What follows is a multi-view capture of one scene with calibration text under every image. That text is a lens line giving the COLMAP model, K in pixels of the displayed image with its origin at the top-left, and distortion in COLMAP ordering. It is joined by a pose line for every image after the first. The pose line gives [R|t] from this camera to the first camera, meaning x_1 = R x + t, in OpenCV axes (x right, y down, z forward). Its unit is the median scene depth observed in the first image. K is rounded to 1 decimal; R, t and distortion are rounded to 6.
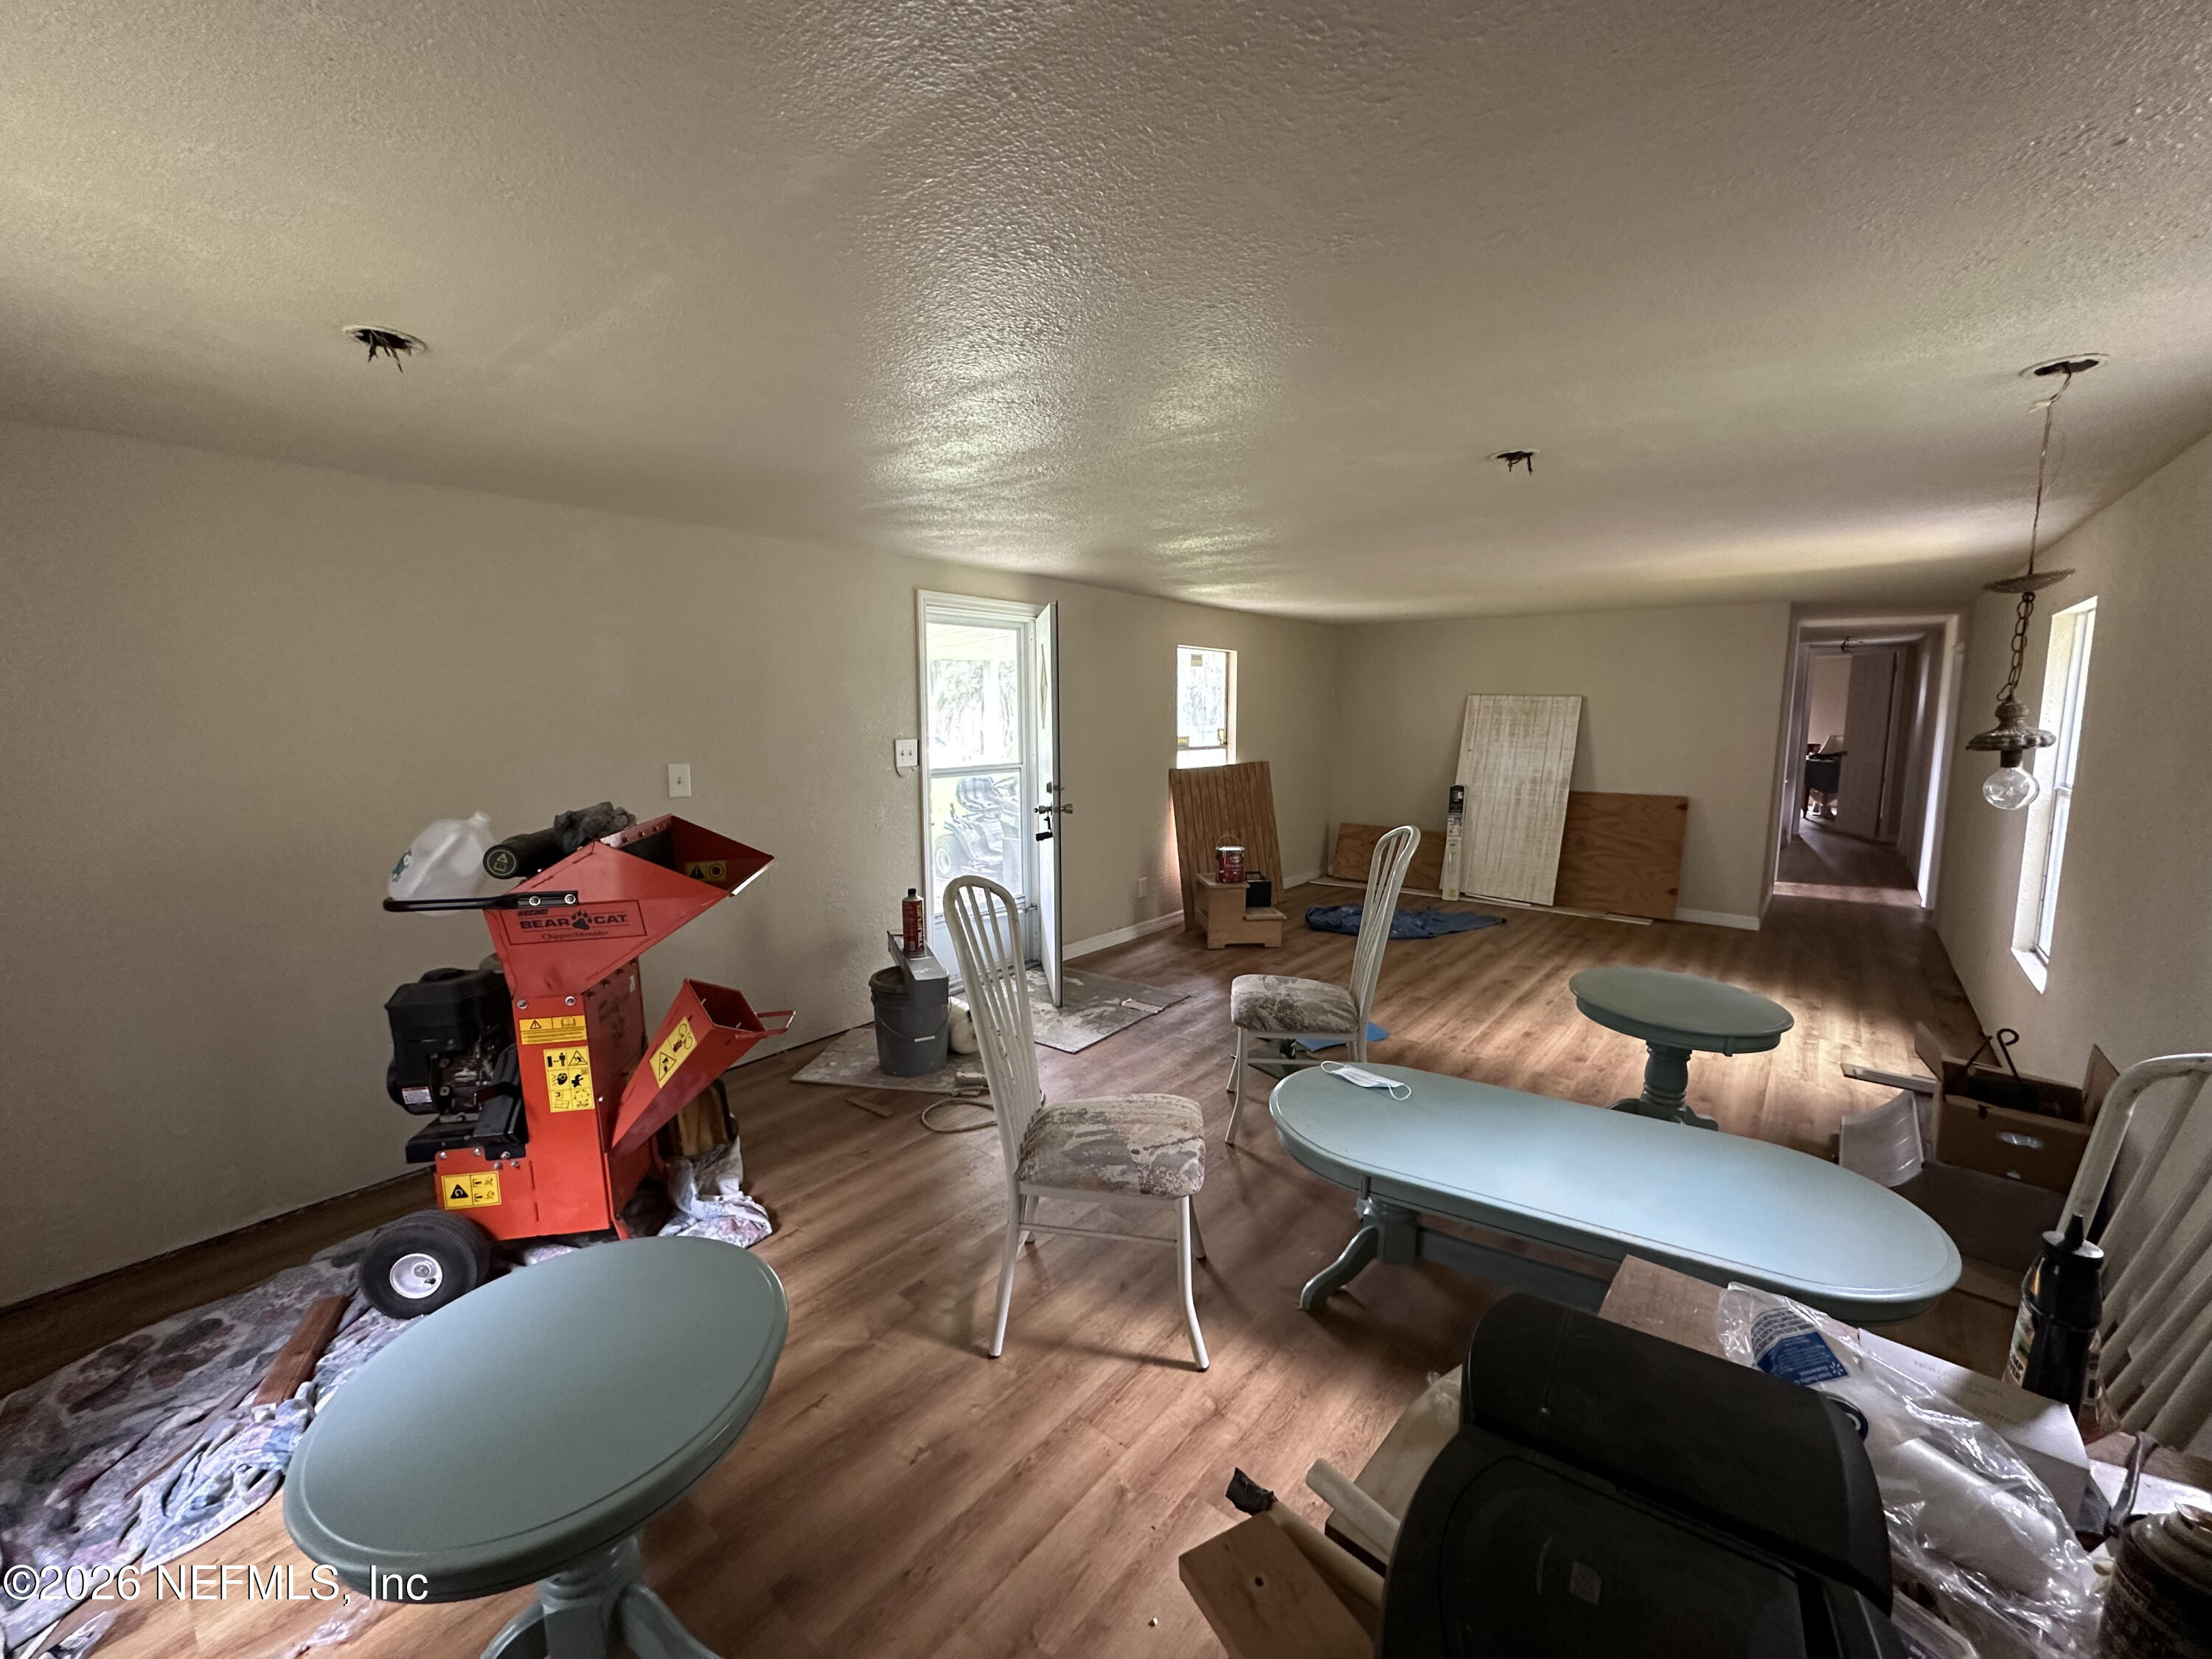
lens RADIAL K [[886.2, 0, 1110.1], [0, 886.2, 824.8], [0, 0, 1]] dist [0.000112, 0.000007]
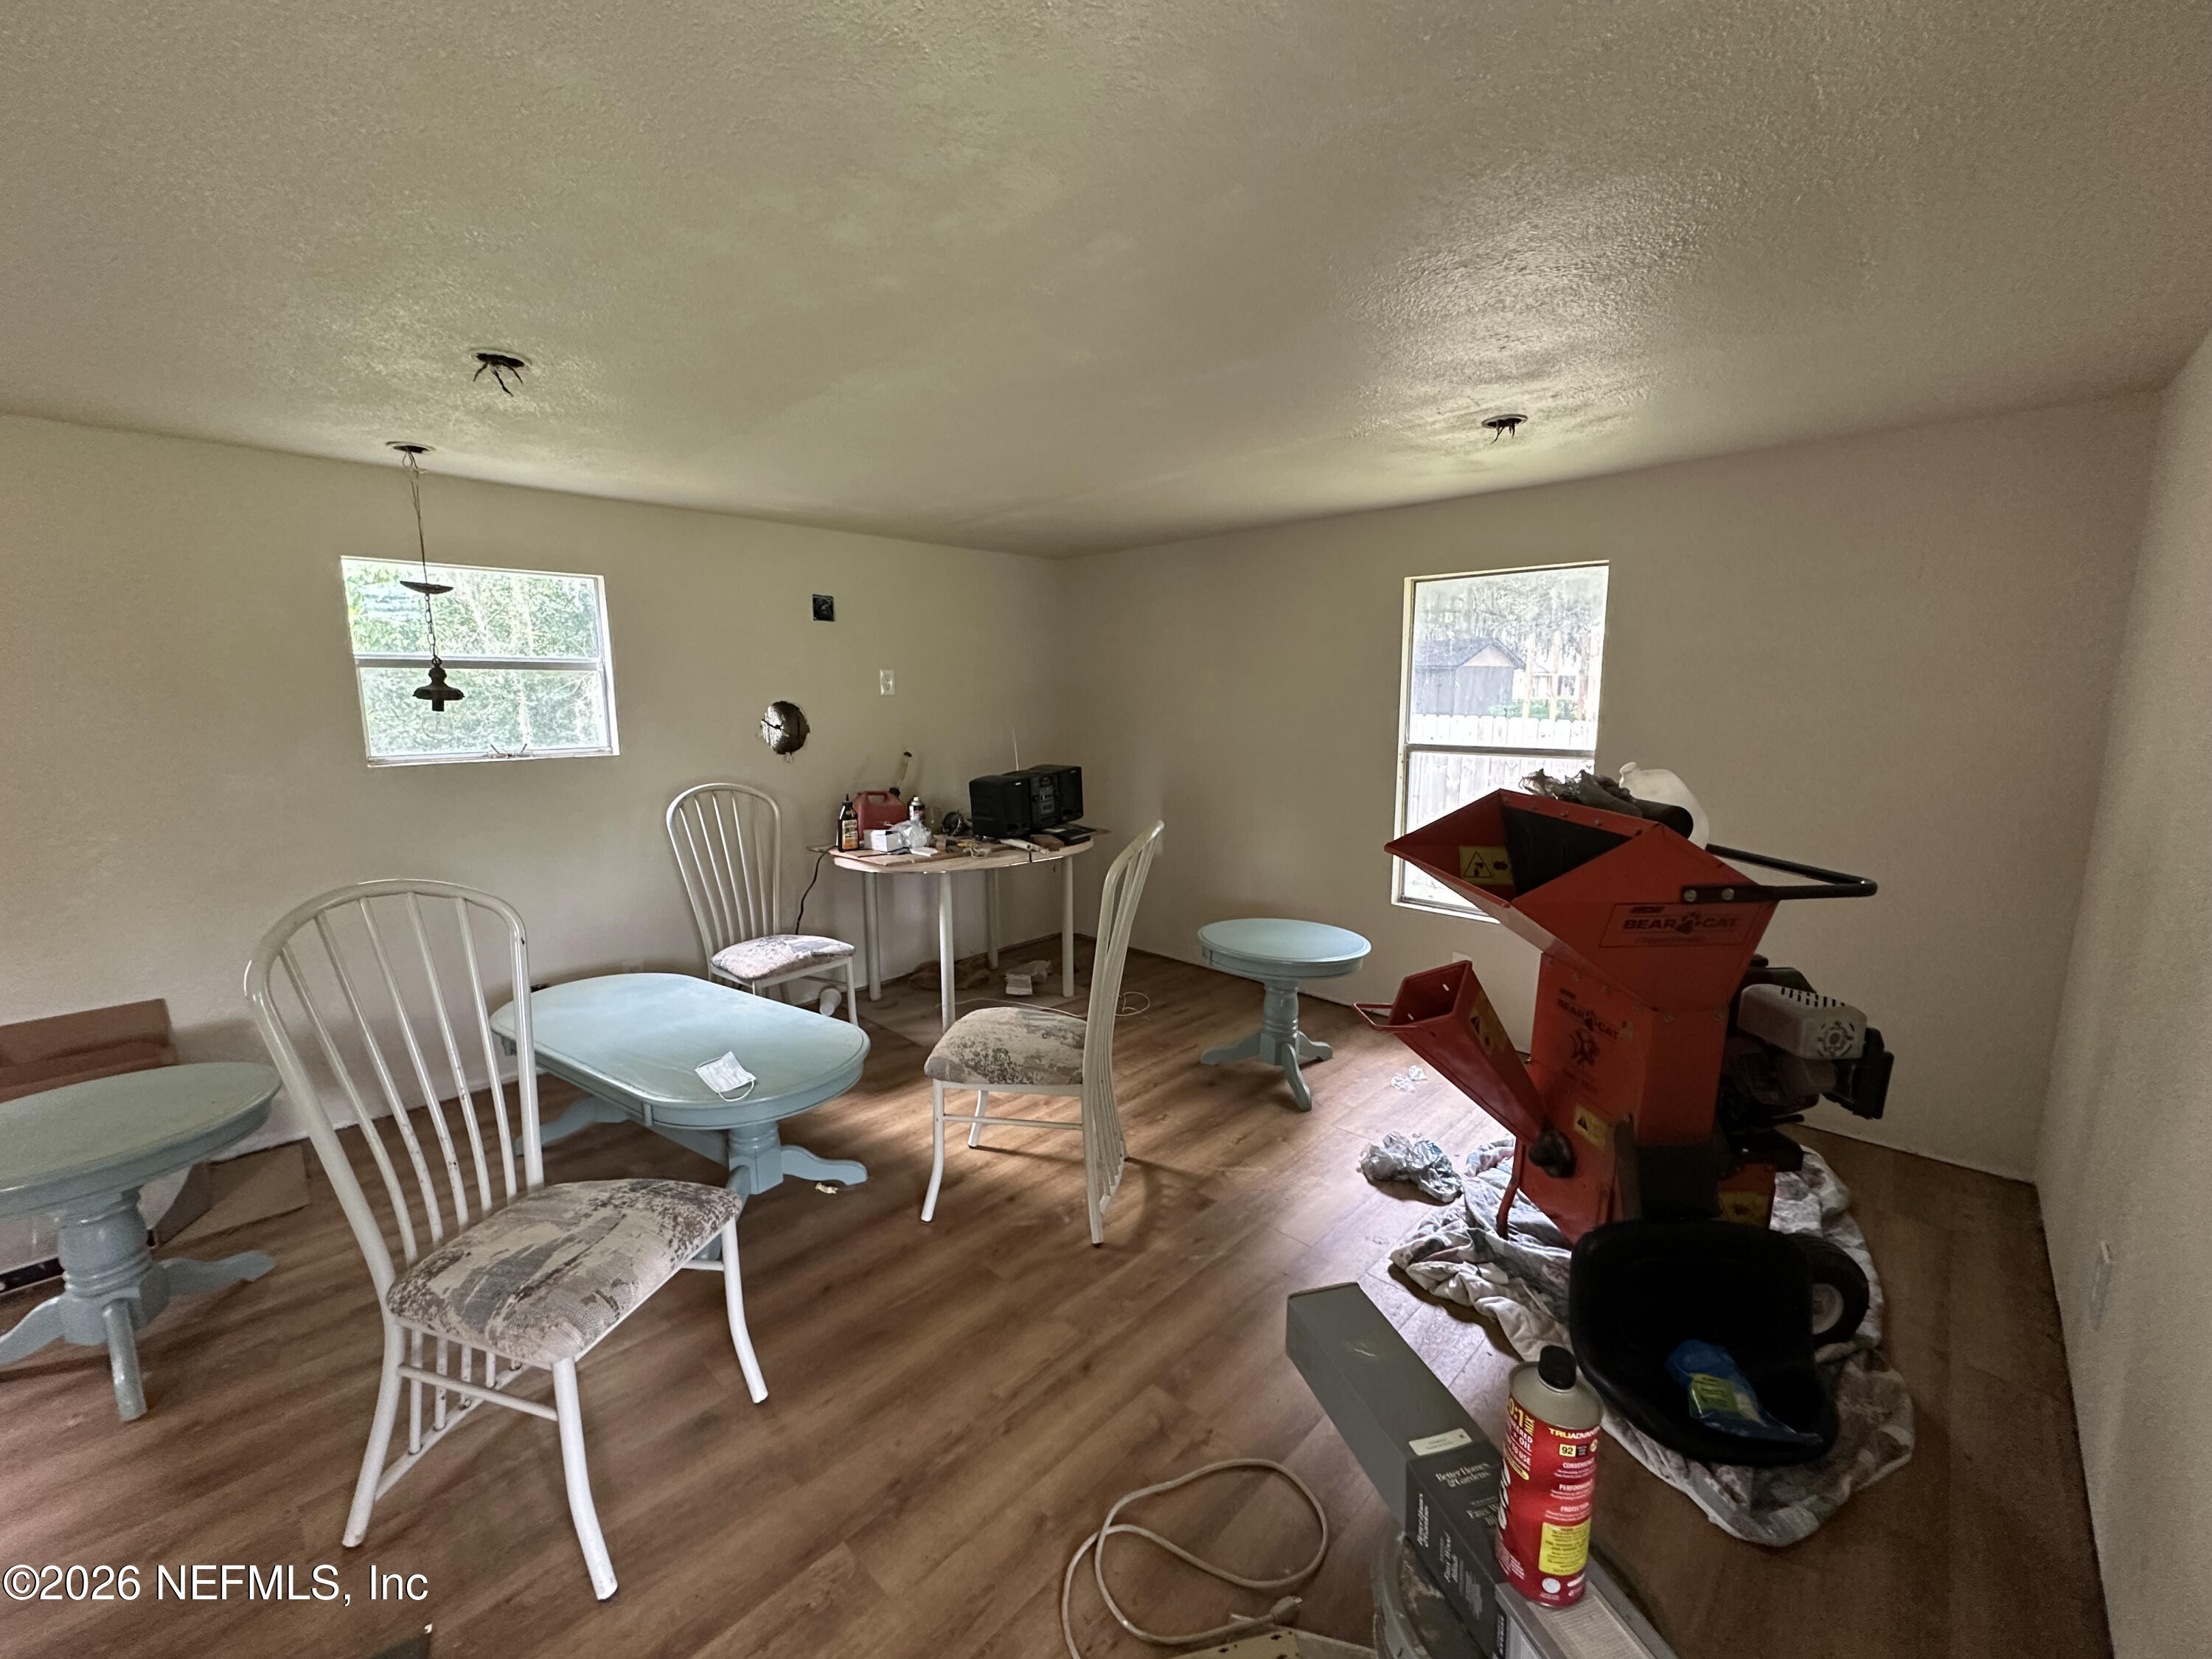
lens RADIAL K [[886.2, 0, 1115.0], [0, 886.2, 827.8], [0, 0, 1]] dist [0.000112, 0.000007]
pose [[-0.996947, -0.015592, 0.076505, -0.209023], [0.008170, 0.953644, 0.300825, -0.268639], [-0.077650, 0.300532, -0.950606, 2.094254]]
